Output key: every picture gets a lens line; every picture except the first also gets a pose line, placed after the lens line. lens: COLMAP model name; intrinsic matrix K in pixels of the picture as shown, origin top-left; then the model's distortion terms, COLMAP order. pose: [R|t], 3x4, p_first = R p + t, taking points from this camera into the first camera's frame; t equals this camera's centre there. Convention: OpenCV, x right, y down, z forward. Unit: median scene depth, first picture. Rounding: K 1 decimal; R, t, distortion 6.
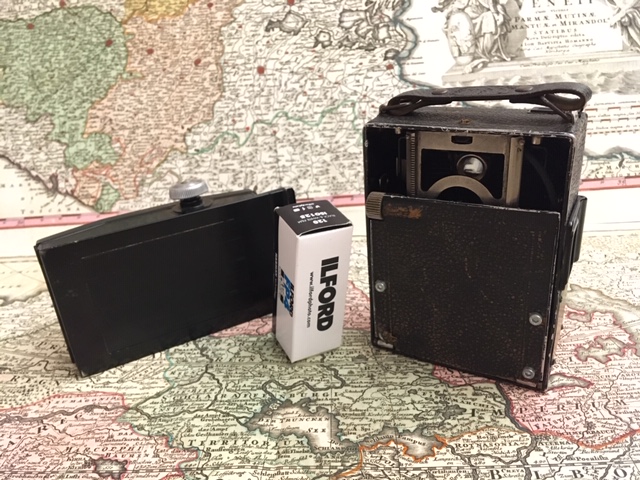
lens RADIAL K [[546.8, 0, 316.2], [0, 546.8, 241.4], [0, 0, 1]] dist [0.105548, -0.199230]
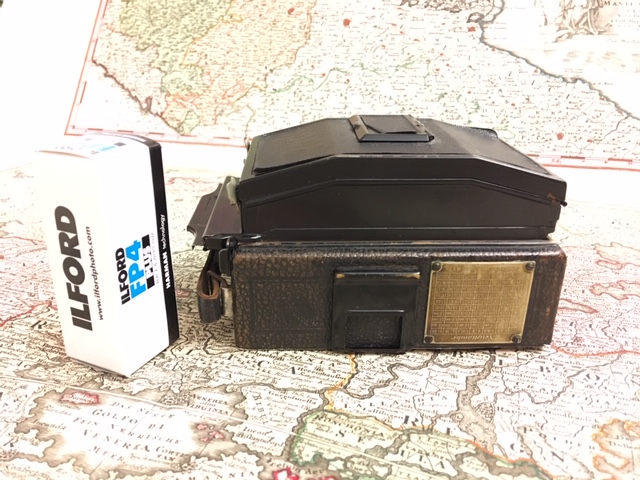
lens RADIAL K [[543.5, 0, 316.2], [0, 543.5, 241.7], [0, 0, 1]] dist [0.104933, -0.188242]
pose [[0.967488, 0.169209, -0.187977, 0.111939], [-0.179238, 0.983088, -0.037570, 0.150807], [0.178441, 0.070041, 0.981455, -0.008693]]
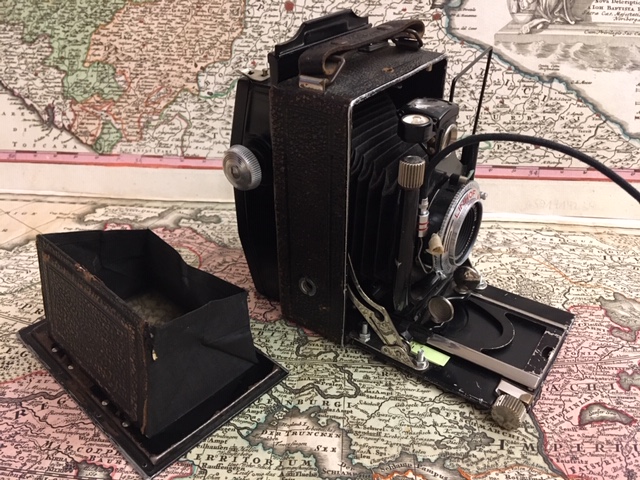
lens RADIAL K [[543.5, 0, 316.2], [0, 543.5, 241.7], [0, 0, 1]] dist [0.104933, -0.188242]
pose [[0.995614, 0.093342, 0.006372, -0.028729], [-0.093412, 0.987909, 0.123733, -0.054170], [0.005254, -0.123785, 0.992295, 0.088503]]
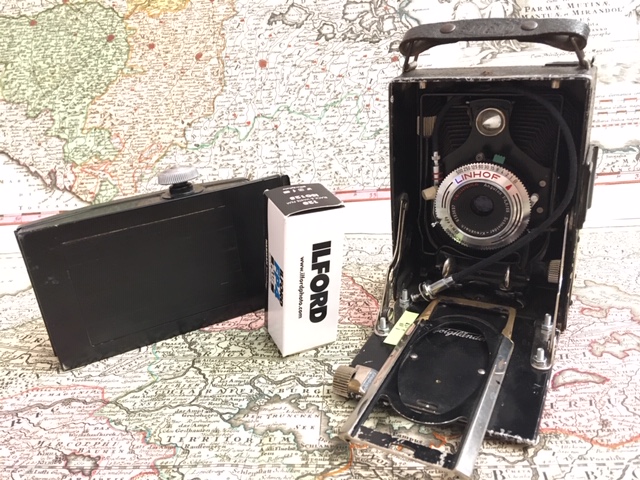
lens RADIAL K [[543.5, 0, 316.2], [0, 543.5, 241.7], [0, 0, 1]] dist [0.104933, -0.188242]
pose [[0.999509, 0.003692, -0.031100, 0.025945], [-0.004588, 0.999575, -0.028774, 0.032575], [0.030981, 0.028903, 0.999102, 0.041182]]
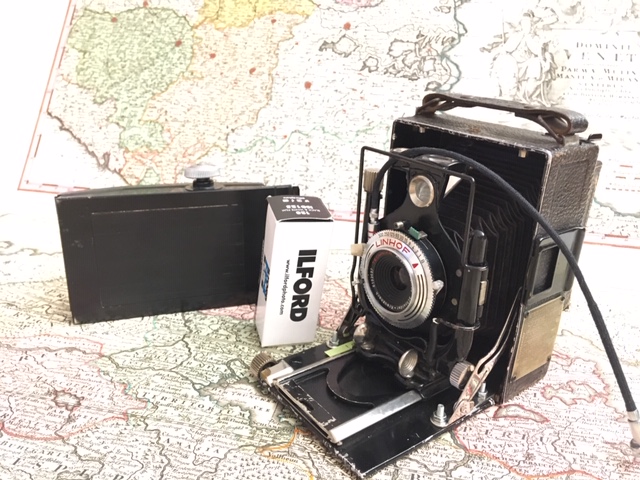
lens RADIAL K [[543.5, 0, 316.2], [0, 543.5, 241.7], [0, 0, 1]] dist [0.104933, -0.188242]
pose [[0.977956, 0.167185, -0.125103, 0.098288], [-0.175133, 0.982984, -0.055411, 0.041485], [0.113711, 0.076099, 0.990595, -0.018440]]
